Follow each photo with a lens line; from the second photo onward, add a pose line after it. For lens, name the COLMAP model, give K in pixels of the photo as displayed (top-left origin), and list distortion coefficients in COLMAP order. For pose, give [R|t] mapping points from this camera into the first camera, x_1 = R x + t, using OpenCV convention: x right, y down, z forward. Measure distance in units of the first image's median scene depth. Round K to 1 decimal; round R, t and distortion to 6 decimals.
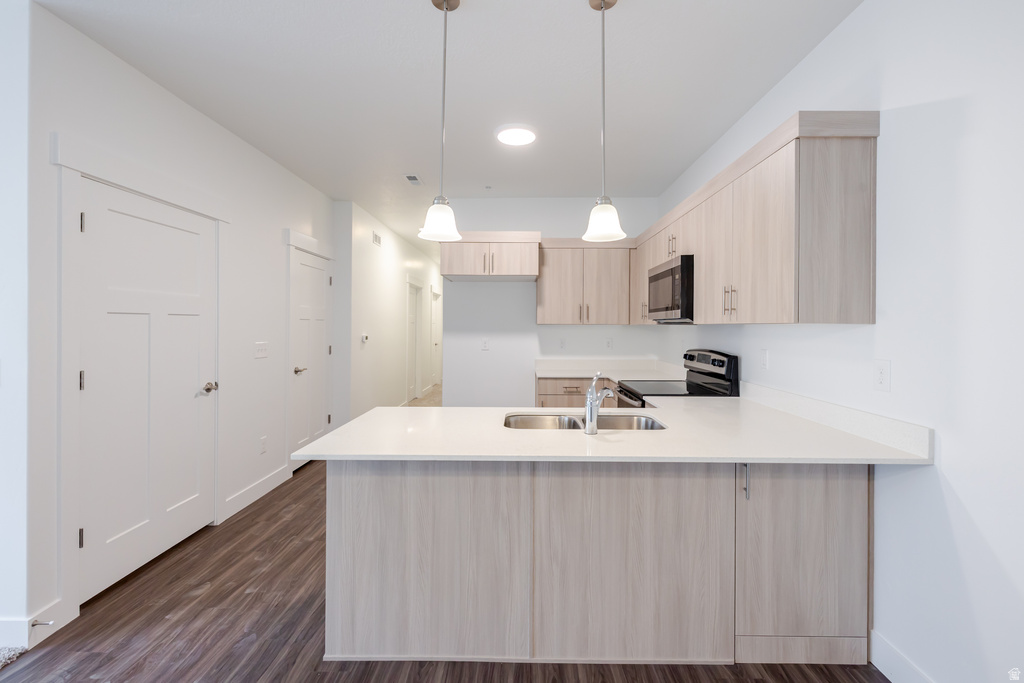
lens RADIAL K [[443.2, 0, 520.8], [0, 443.2, 328.2], [0, 0, 1]] dist [-0.000410, -0.000240]
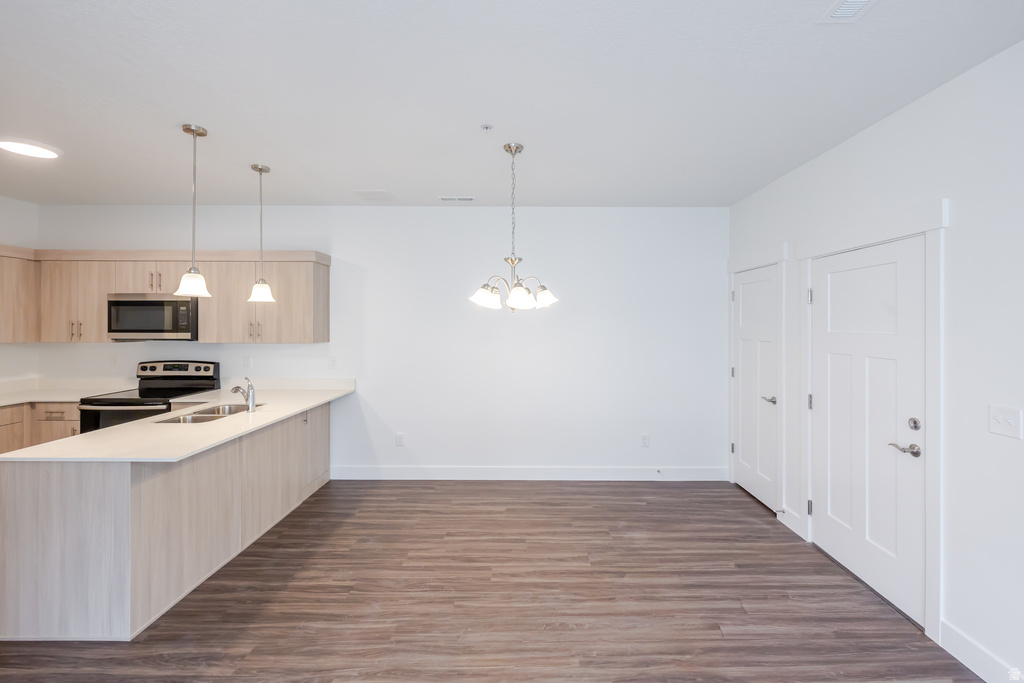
lens RADIAL K [[429.5, 0, 522.7], [0, 429.5, 321.7], [0, 0, 1]] dist [0.000325, 0.000231]
pose [[0.001658, 0.000186, 0.999999, -0.993626], [0.002770, 0.999996, -0.000191, -0.074351], [-0.999995, 0.002770, 0.001657, -0.049127]]
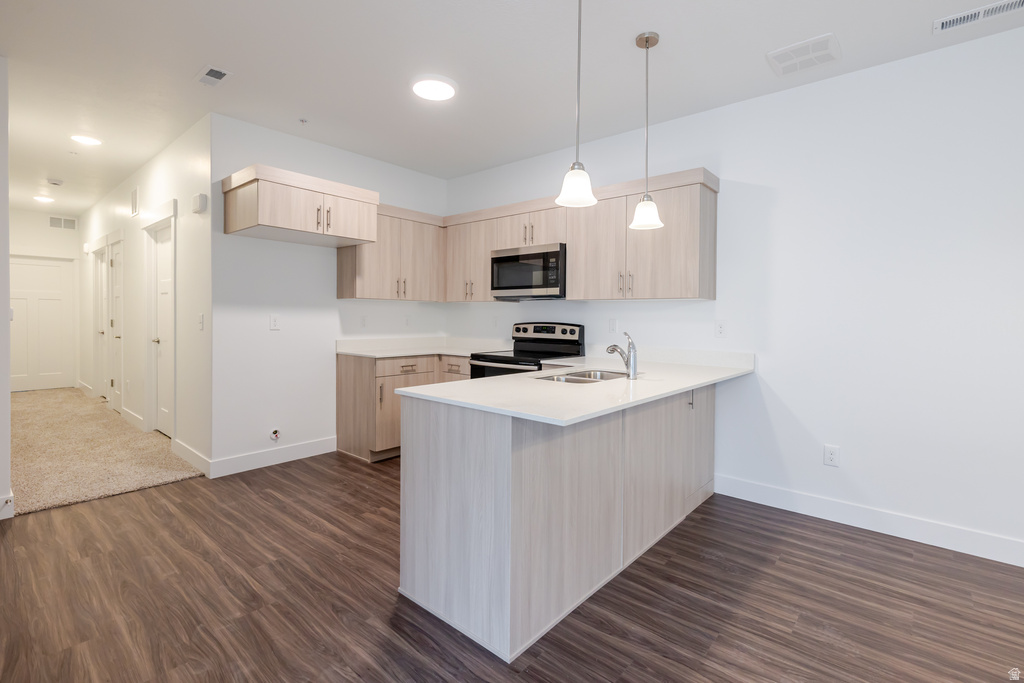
lens RADIAL K [[469.7, 0, 526.4], [0, 469.7, 326.2], [0, 0, 1]] dist [-0.002252, -0.000103]
pose [[0.640802, -0.009295, 0.767650, -0.691546], [-0.007224, 0.999809, 0.018136, 0.041192], [-0.767672, -0.017167, 0.640613, 0.240246]]
